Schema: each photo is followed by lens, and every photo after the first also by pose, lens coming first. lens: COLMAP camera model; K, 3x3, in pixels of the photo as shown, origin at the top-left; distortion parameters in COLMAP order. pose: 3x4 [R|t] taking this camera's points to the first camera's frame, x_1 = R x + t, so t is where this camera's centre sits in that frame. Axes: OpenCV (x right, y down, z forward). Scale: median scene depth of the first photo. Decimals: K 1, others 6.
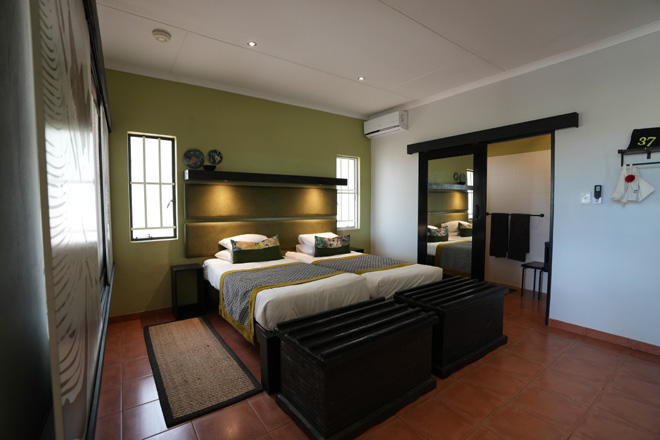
lens RADIAL K [[308.4, 0, 328.6], [0, 308.4, 216.6], [0, 0, 1]] dist [-0.037512, 0.000098]
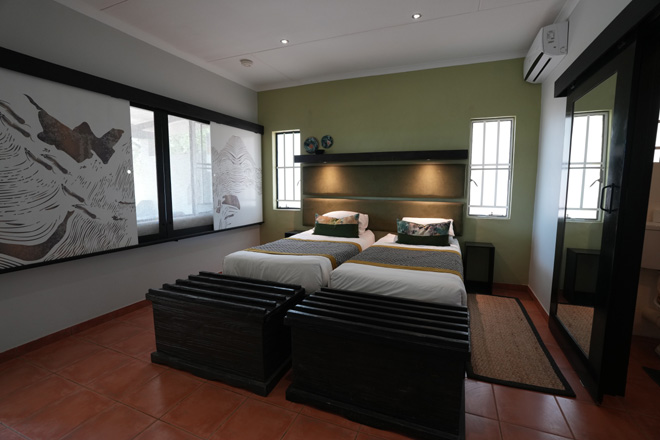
lens RADIAL K [[308.4, 0, 328.6], [0, 308.4, 216.6], [0, 0, 1]] dist [-0.037512, 0.000098]
pose [[0.534183, 0.093593, -0.840172, 0.622256], [-0.036874, 0.995486, 0.087451, -0.015681], [0.844564, -0.015734, 0.535223, 0.375515]]
